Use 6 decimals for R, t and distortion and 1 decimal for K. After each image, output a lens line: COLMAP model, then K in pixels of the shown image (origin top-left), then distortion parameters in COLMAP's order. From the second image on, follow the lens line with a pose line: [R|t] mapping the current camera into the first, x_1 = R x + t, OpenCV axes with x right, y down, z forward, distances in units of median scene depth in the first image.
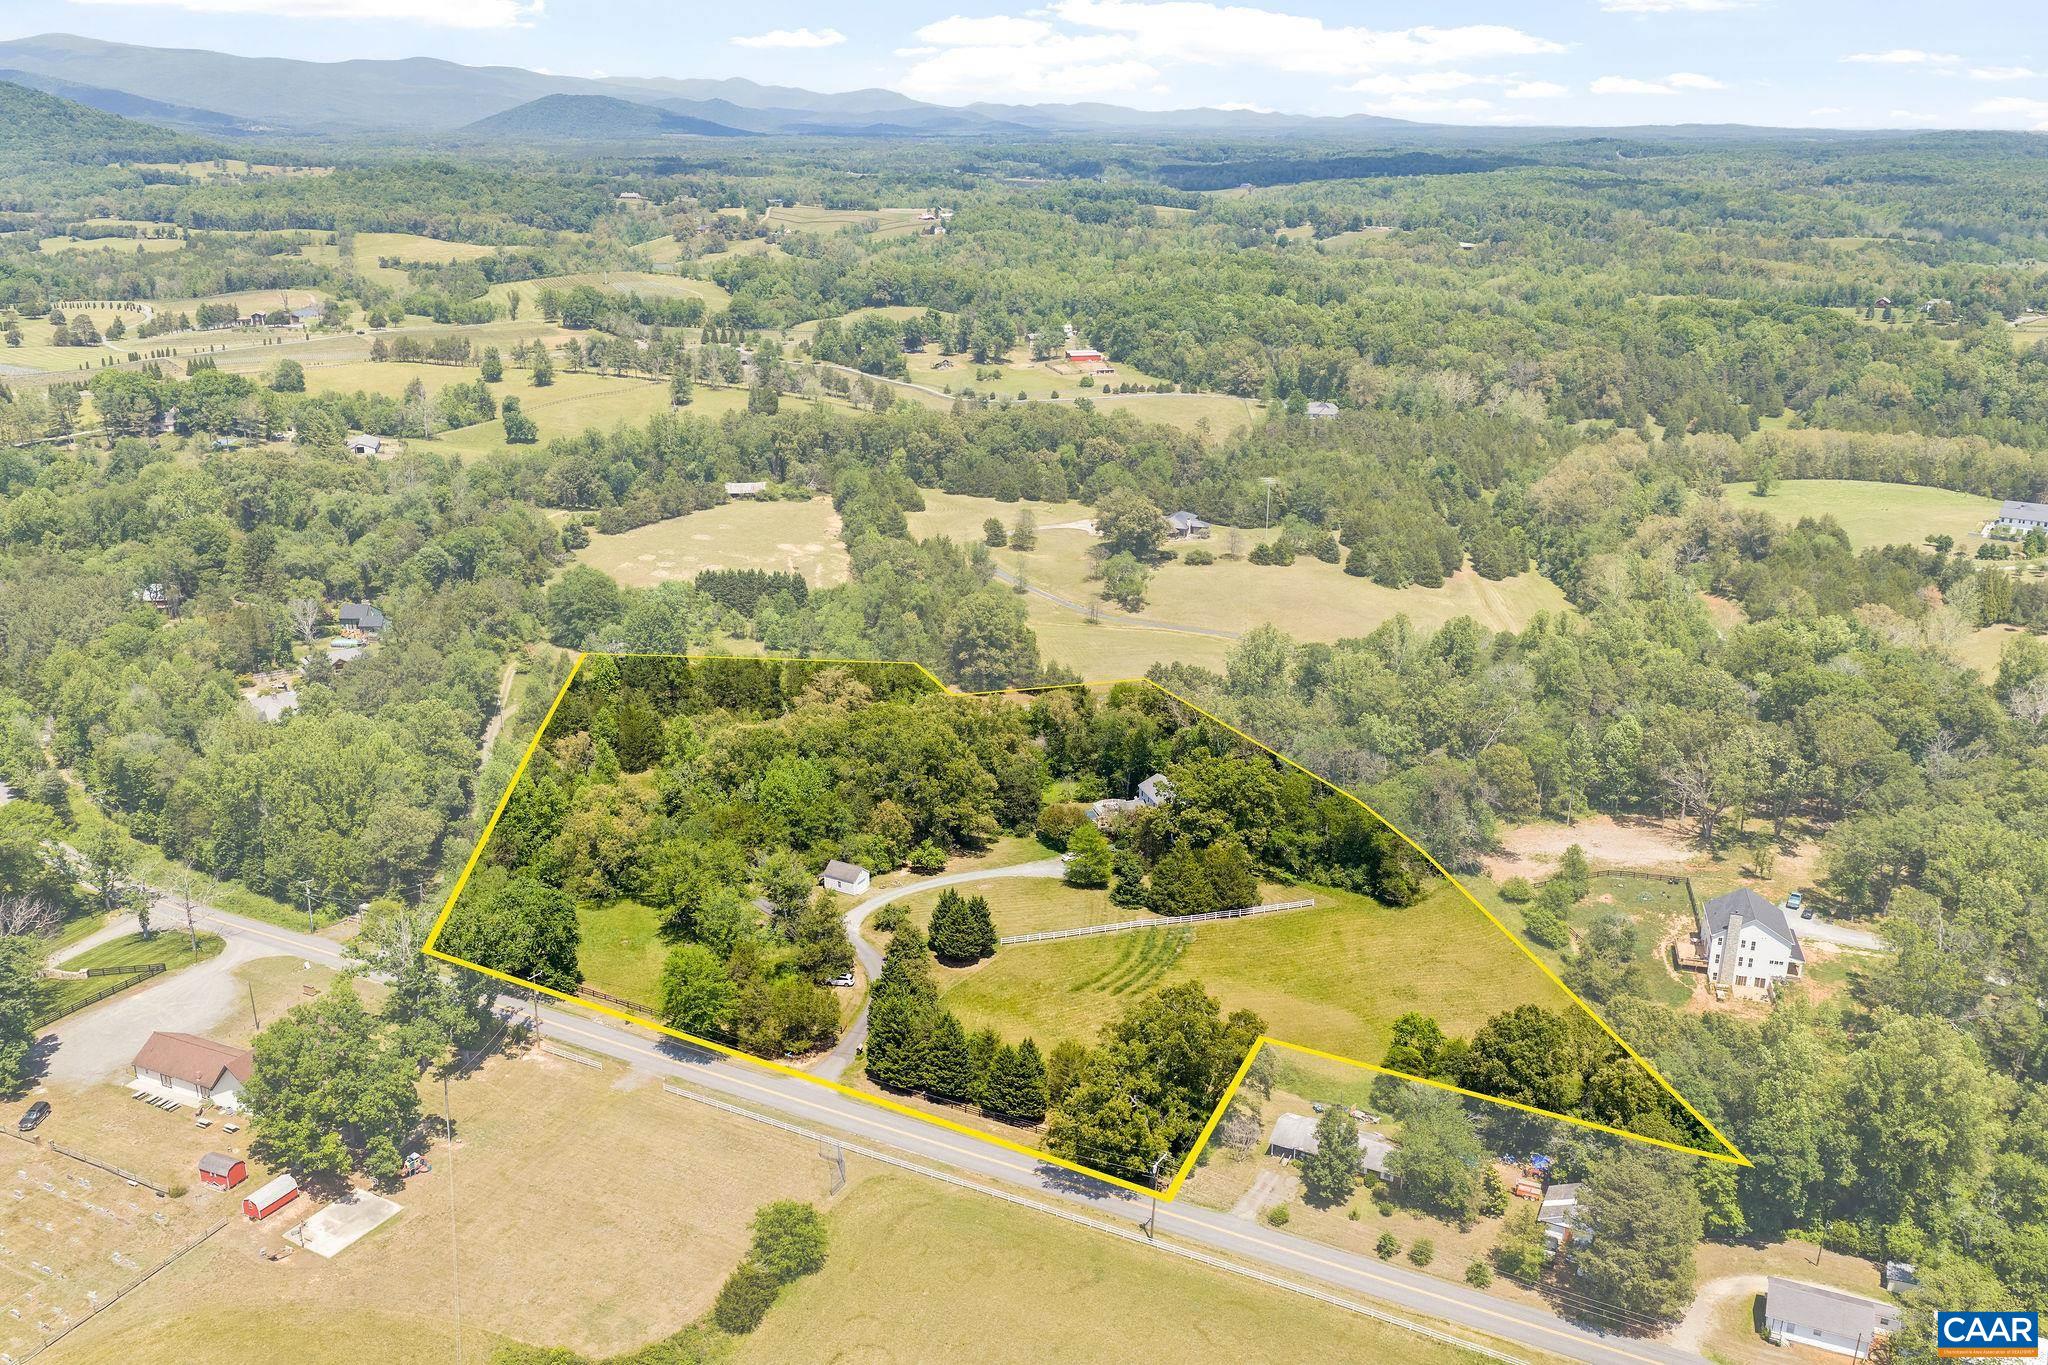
lens RADIAL K [[1685.2, 0, 1054.2], [0, 1685.2, 685.1], [0, 0, 1]] dist [-0.001219, -0.003000]
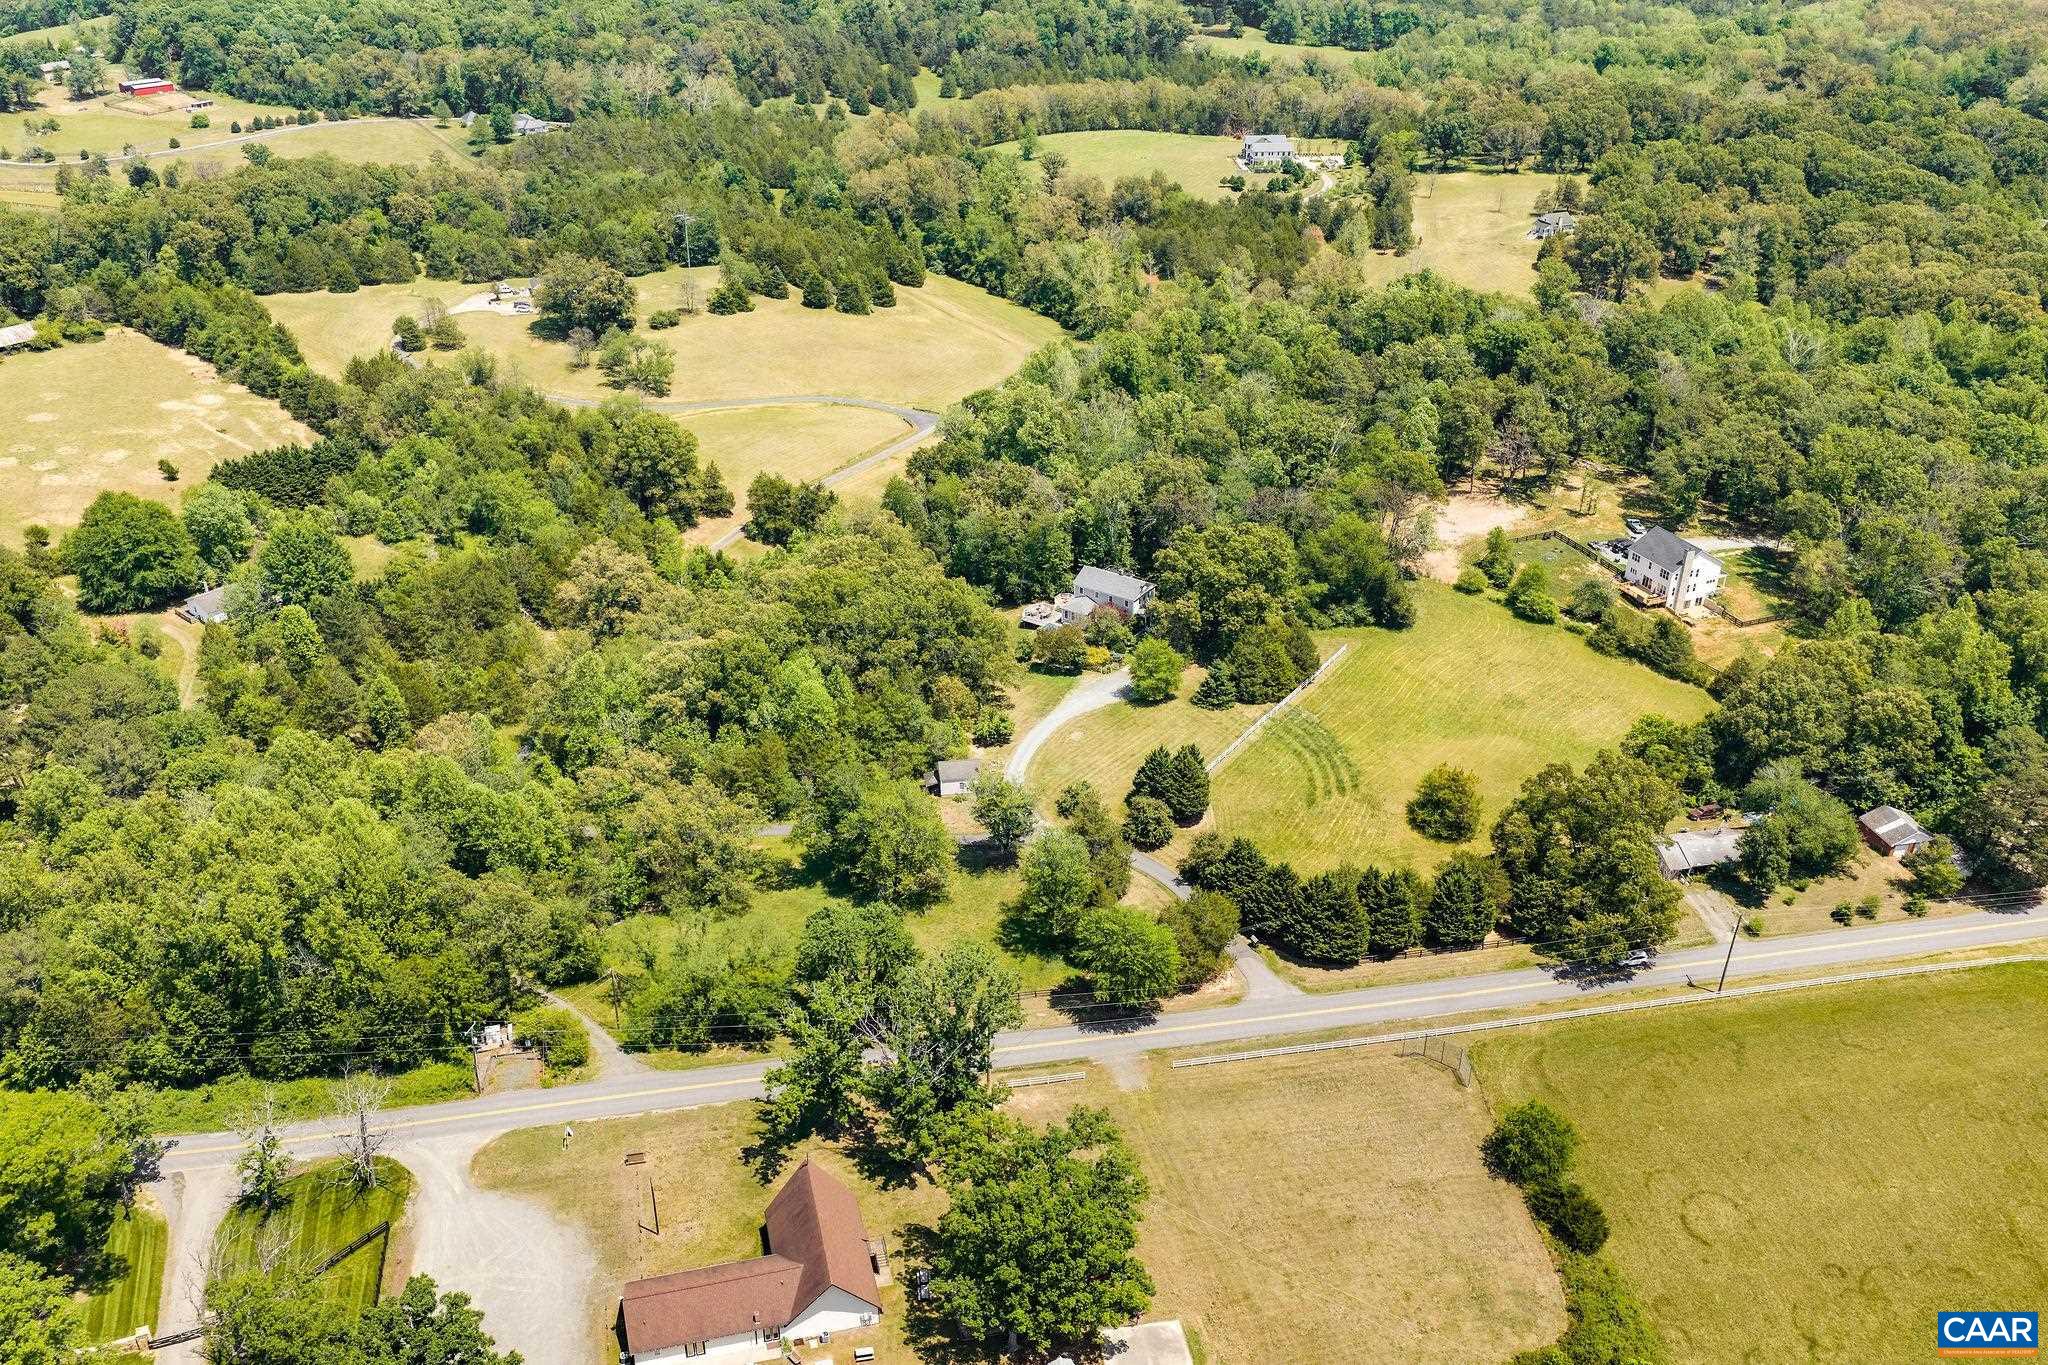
lens RADIAL K [[1686.7, 0, 1024.0], [0, 1686.7, 682.5], [0, 0, 1]] dist [0.004681, 0.002965]
pose [[0.792187, -0.298162, 0.532483, -0.291792], [0.194838, 0.950430, 0.242325, -0.071868], [-0.578340, -0.088218, 0.811012, 0.152722]]
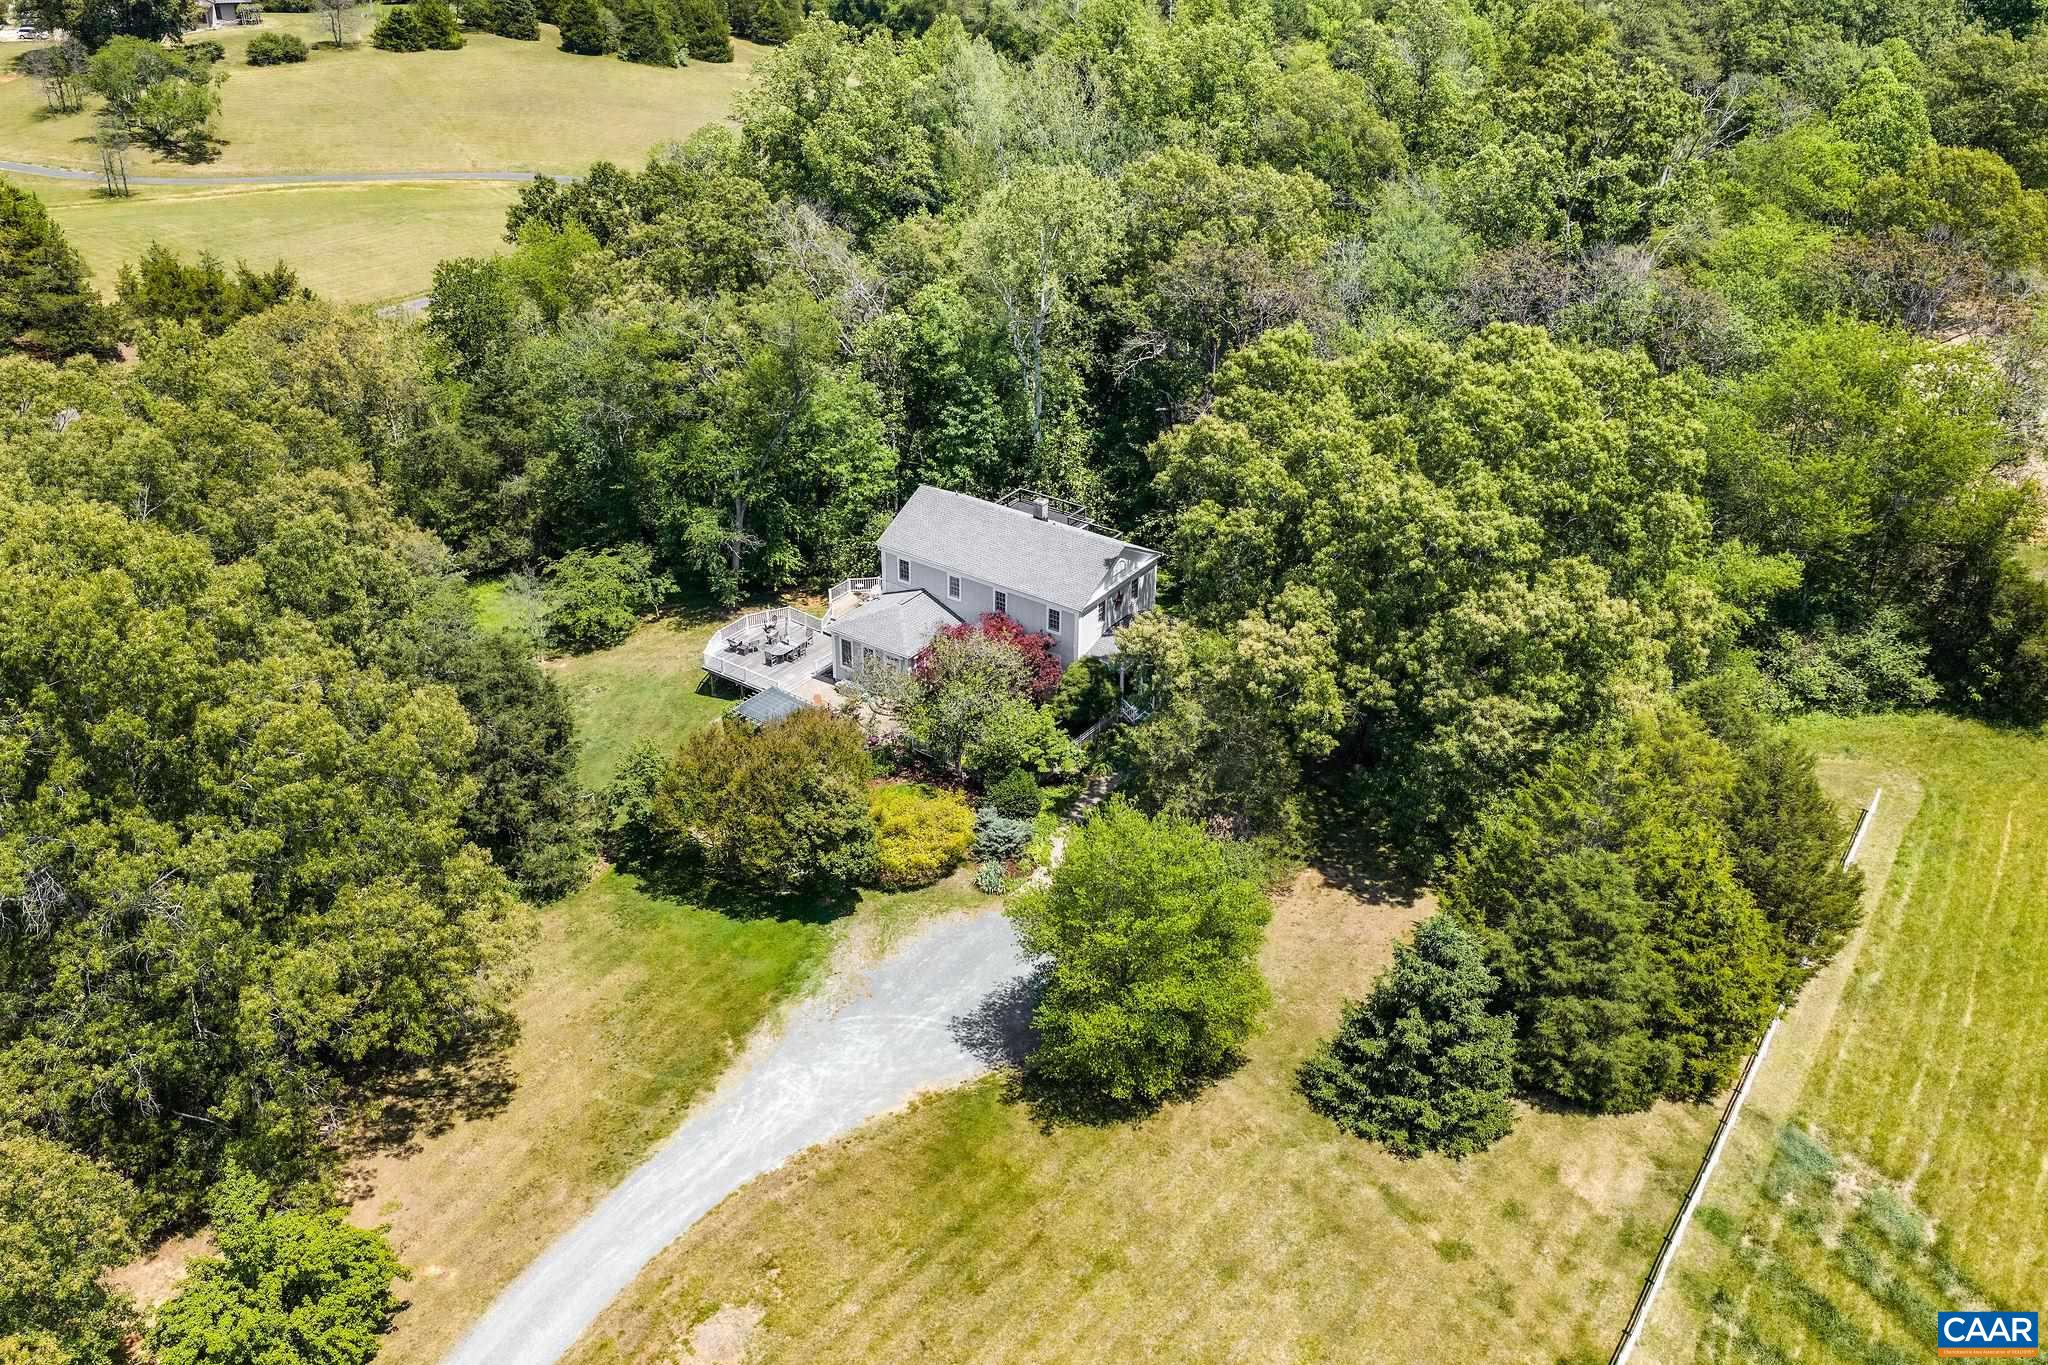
lens RADIAL K [[1686.7, 0, 1024.0], [0, 1686.7, 682.5], [0, 0, 1]] dist [0.004681, 0.002965]
pose [[0.801754, -0.300569, 0.516573, -0.046542], [0.185196, 0.946737, 0.263423, 0.008371], [-0.568236, -0.115533, 0.814715, 0.459181]]
